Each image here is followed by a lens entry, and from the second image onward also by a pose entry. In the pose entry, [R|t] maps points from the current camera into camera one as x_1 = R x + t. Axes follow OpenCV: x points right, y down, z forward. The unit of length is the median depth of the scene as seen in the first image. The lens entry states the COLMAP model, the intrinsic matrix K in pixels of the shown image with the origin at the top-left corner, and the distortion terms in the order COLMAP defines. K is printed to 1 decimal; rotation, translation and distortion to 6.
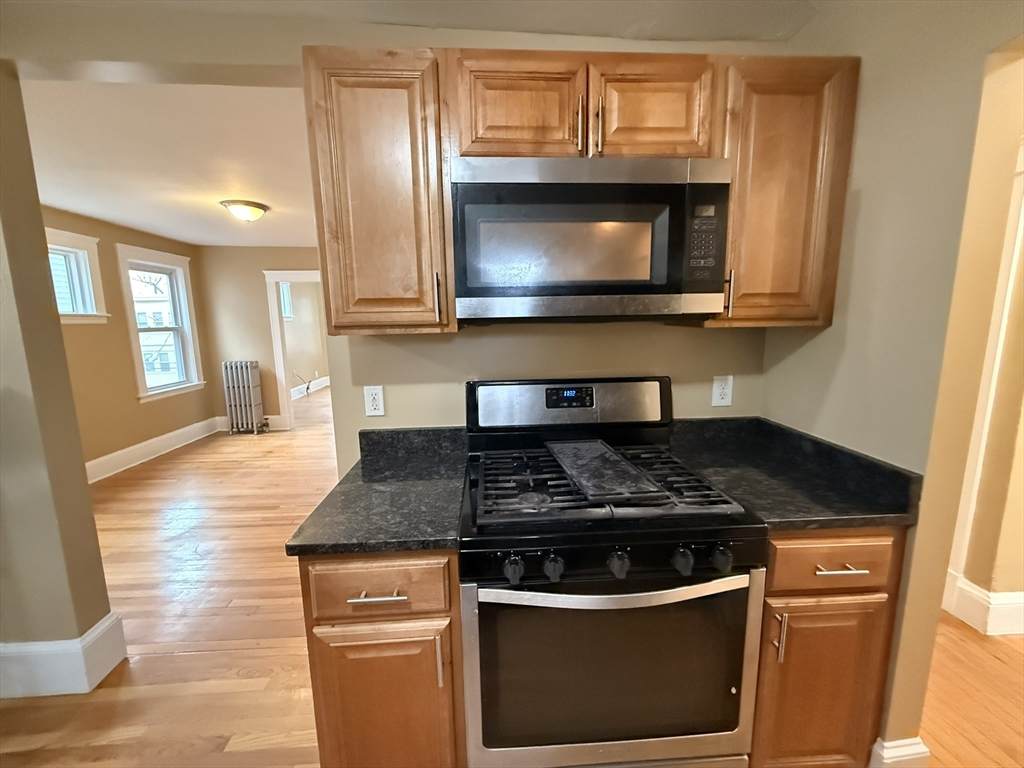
lens RADIAL K [[408.8, 0, 510.4], [0, 408.8, 381.7], [0, 0, 1]] dist [-0.000064, -0.000016]
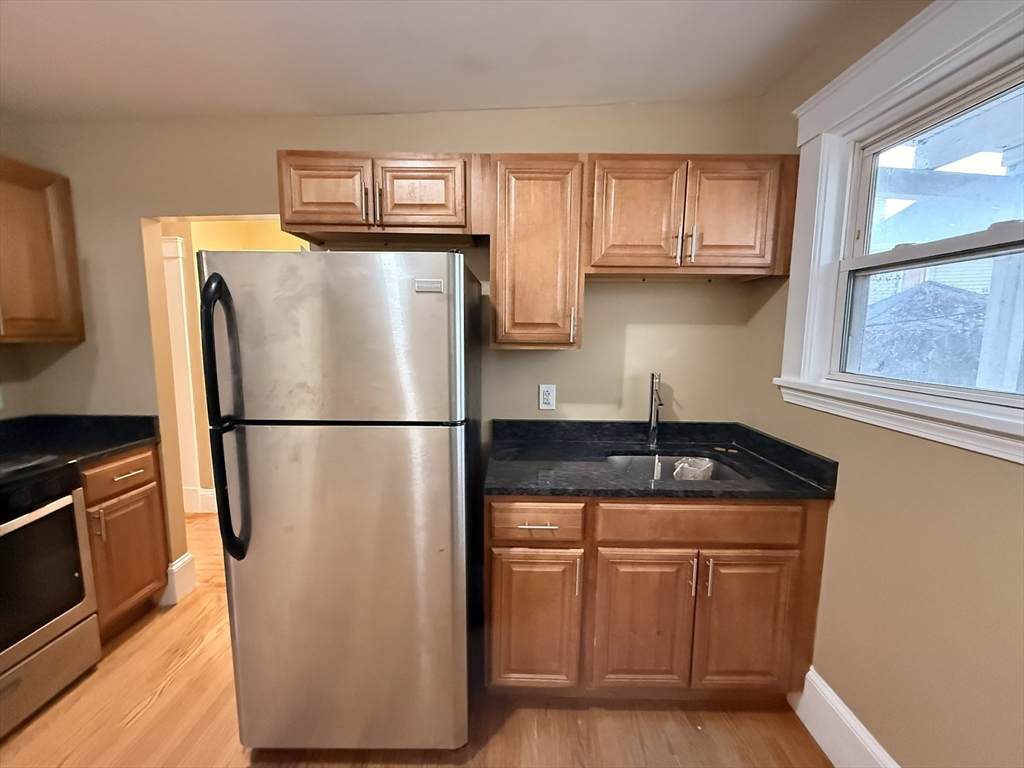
lens RADIAL K [[408.8, 0, 510.4], [0, 408.8, 381.7], [0, 0, 1]] dist [-0.000064, -0.000016]
pose [[0.068058, -0.101710, 0.992483, -0.674326], [0.143756, 0.985409, 0.091127, 0.107267], [-0.987270, 0.136473, 0.081686, -0.711655]]
